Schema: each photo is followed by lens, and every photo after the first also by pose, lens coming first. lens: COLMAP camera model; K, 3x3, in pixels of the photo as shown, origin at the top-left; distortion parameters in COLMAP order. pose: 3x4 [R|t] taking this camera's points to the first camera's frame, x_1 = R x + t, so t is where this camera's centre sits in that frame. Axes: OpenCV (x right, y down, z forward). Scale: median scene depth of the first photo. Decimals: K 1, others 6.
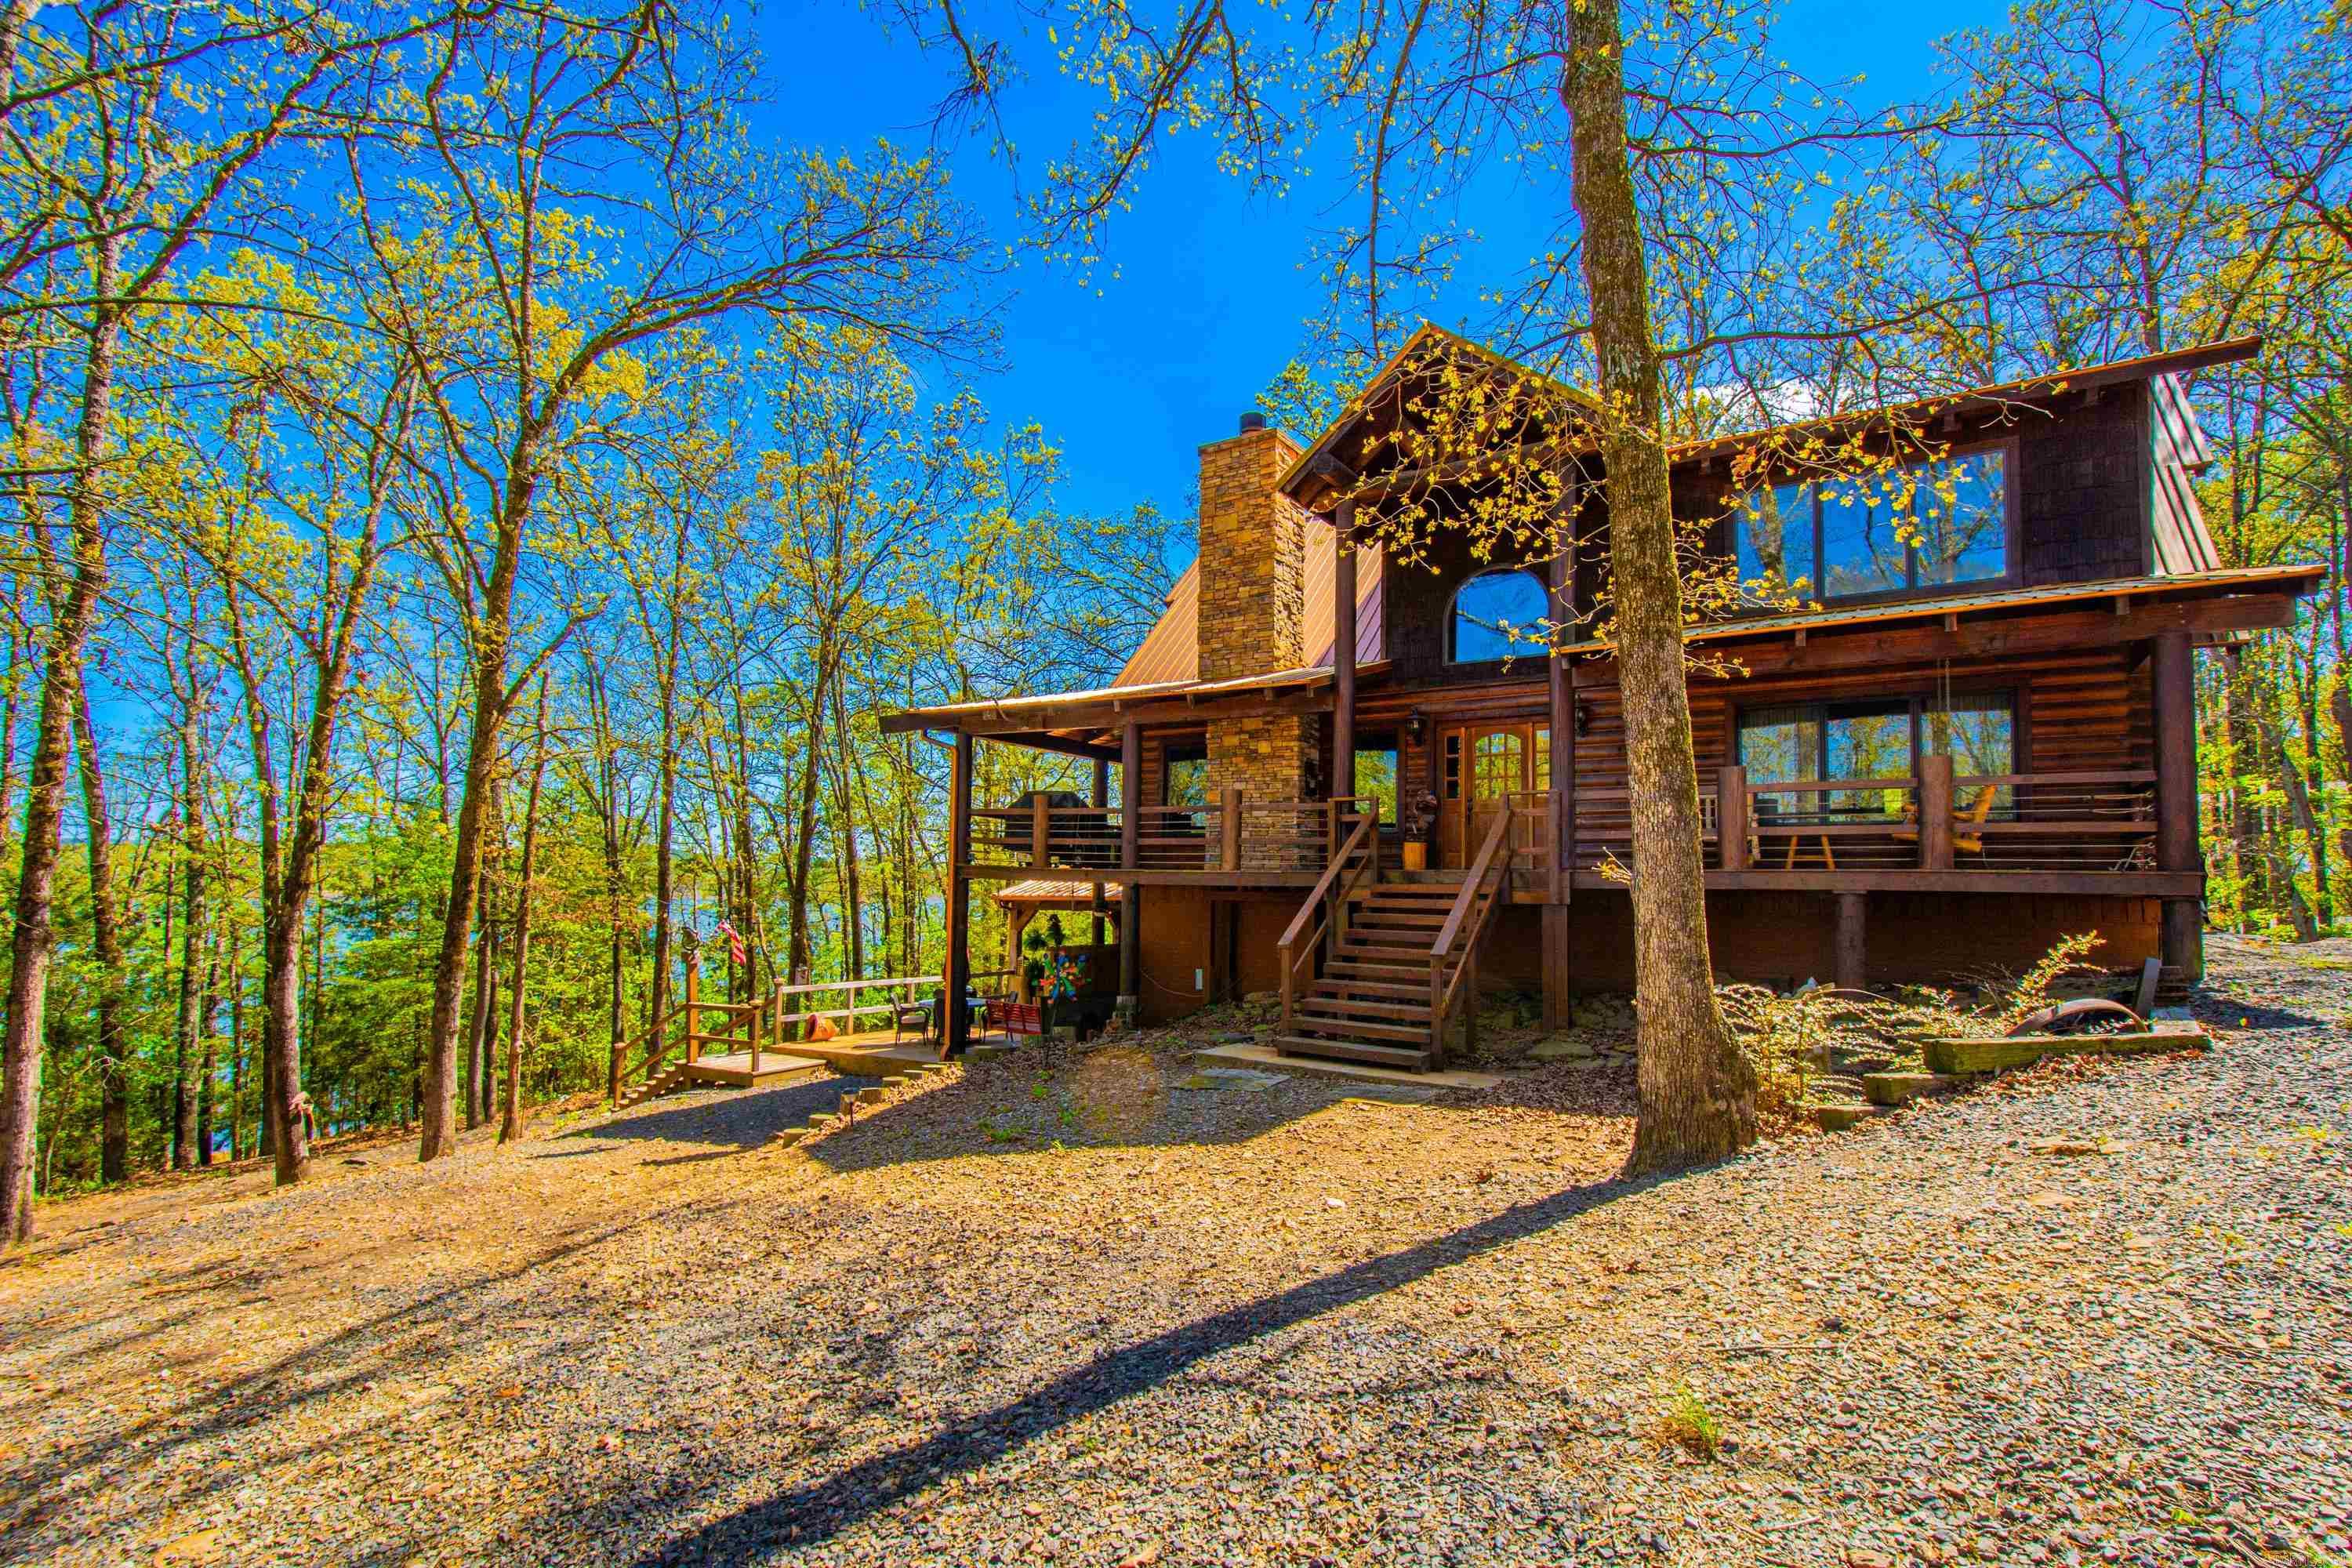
lens RADIAL K [[1071.1, 0, 1176.0], [0, 1071.1, 784.0], [0, 0, 1]] dist [0.015622, -0.000082]
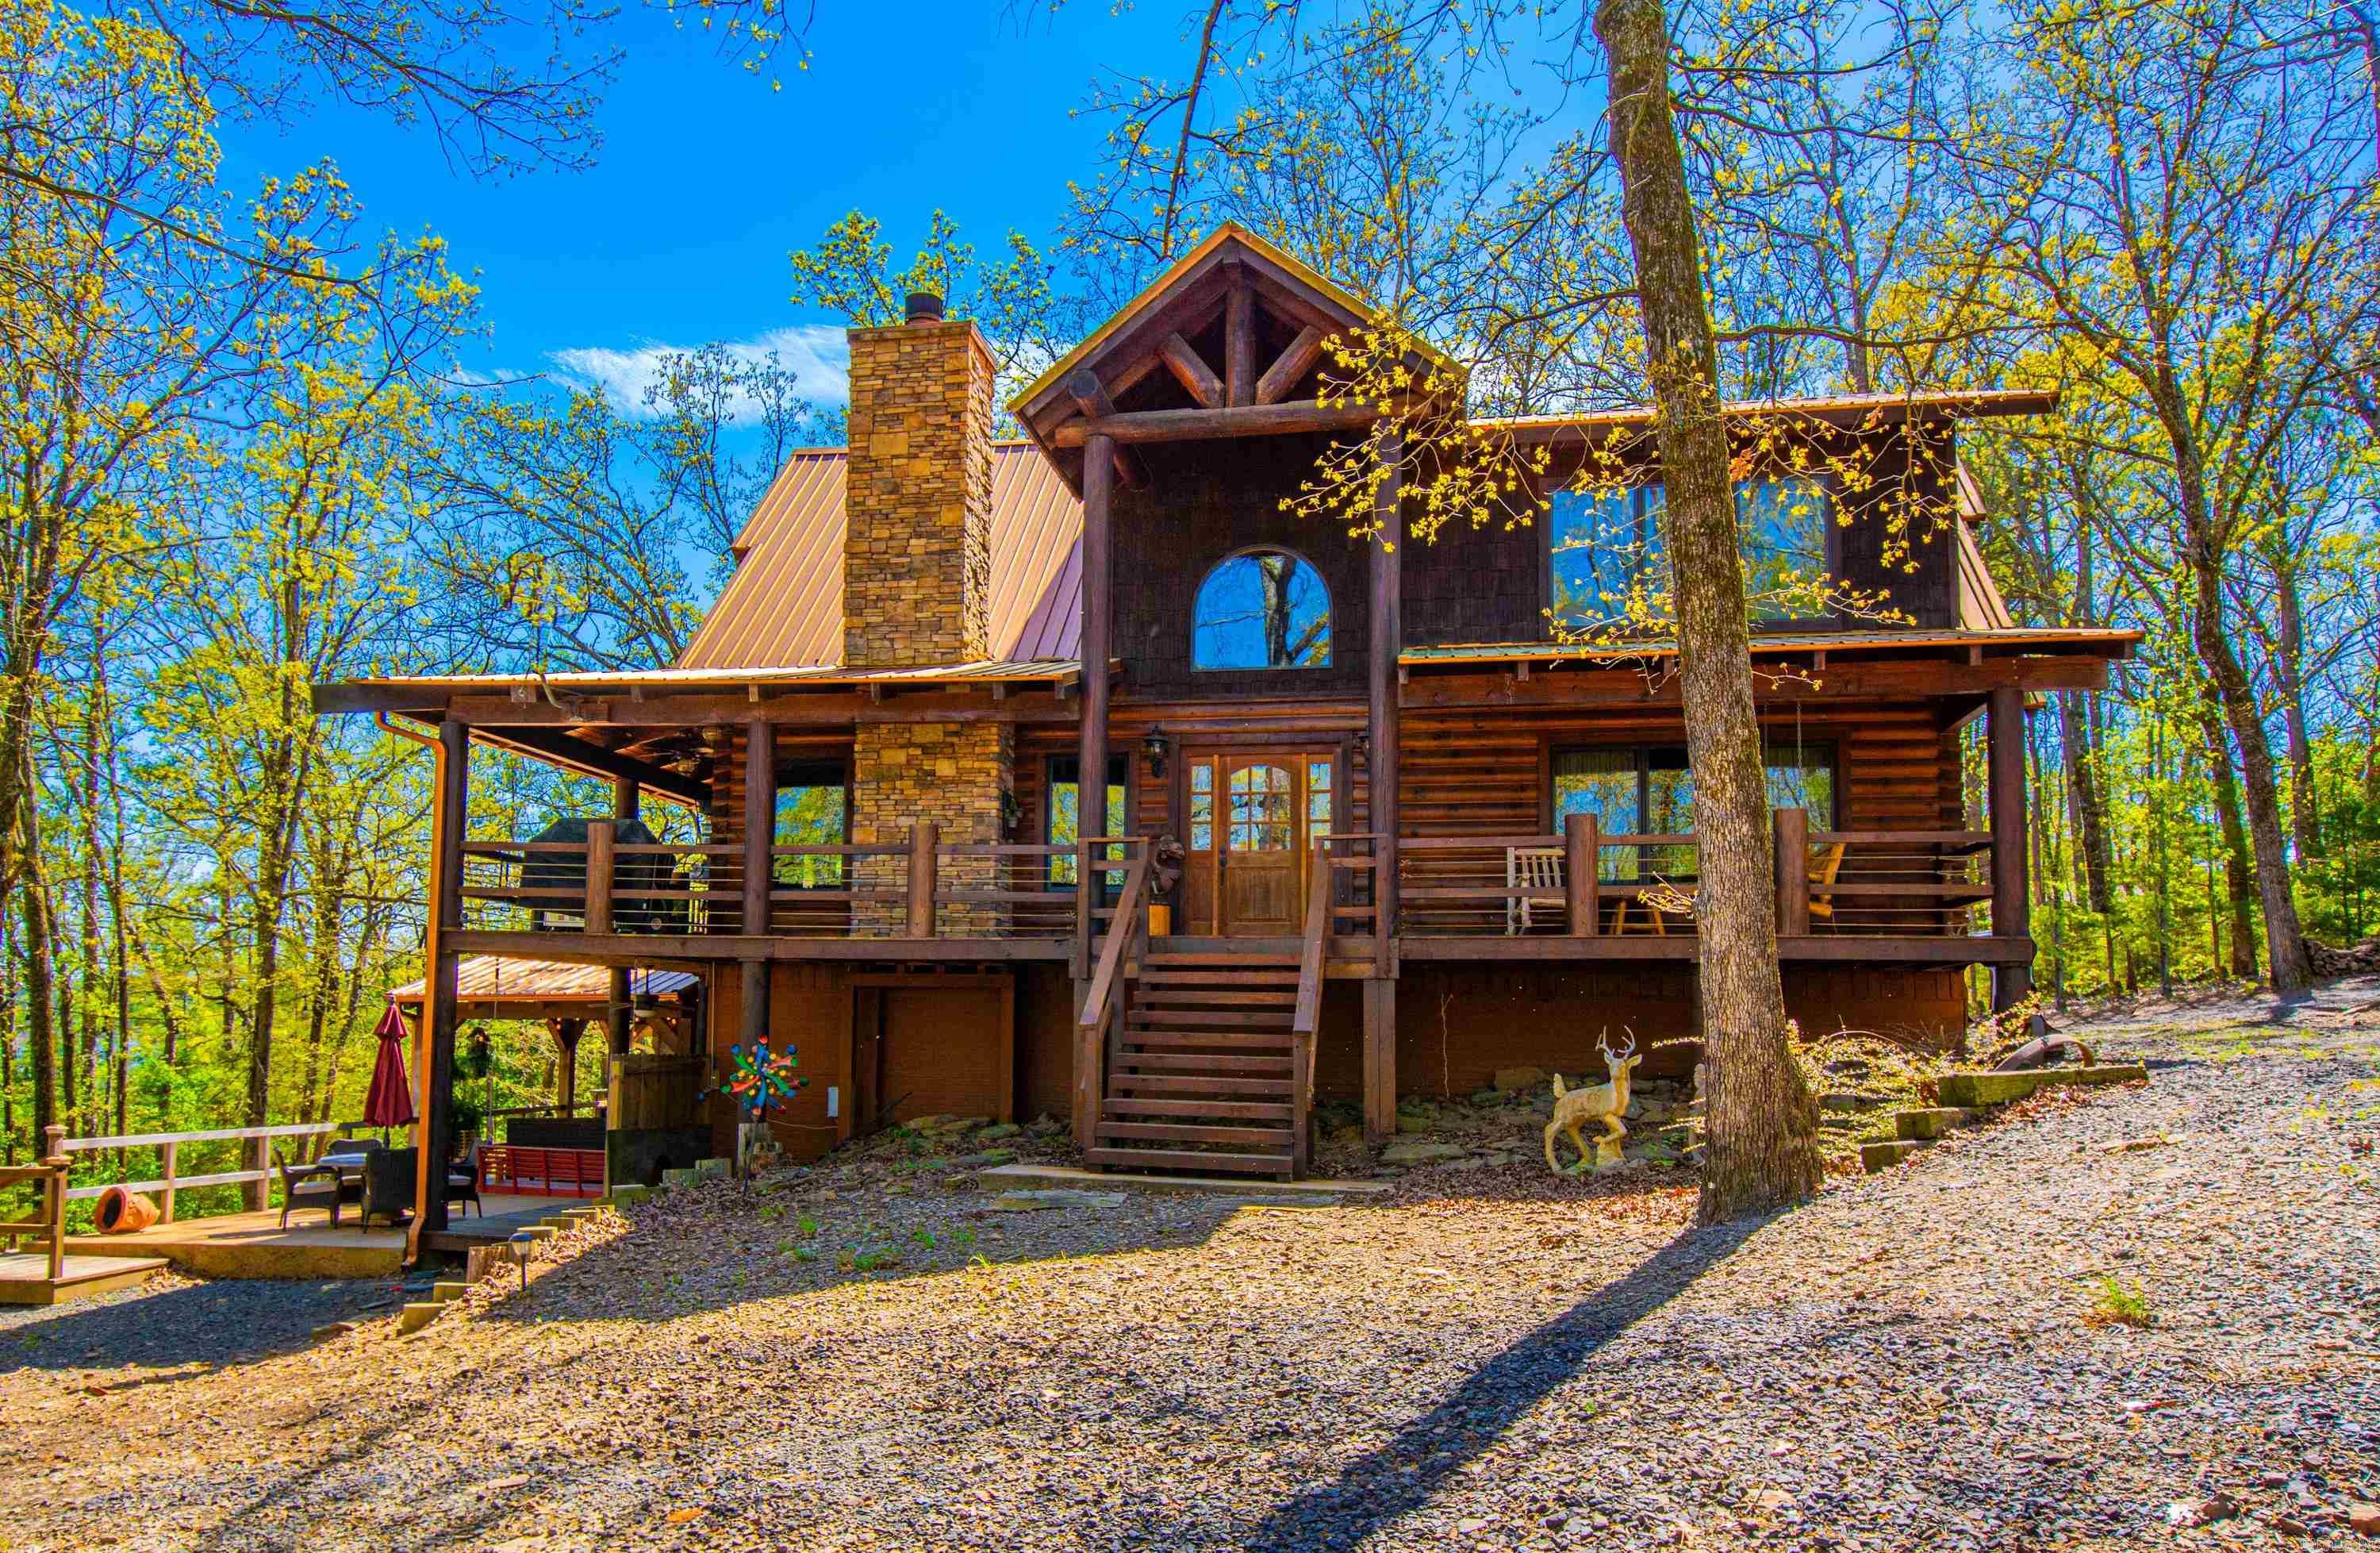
lens RADIAL K [[1581.0, 0, 1189.2], [0, 1581.0, 813.6], [0, 0, 1]] dist [0.022289, -0.003469]
pose [[0.933883, 0.041955, 0.355110, -0.139693], [-0.034496, 0.999032, -0.027313, 0.019062], [-0.355912, 0.013257, 0.934426, -0.031445]]
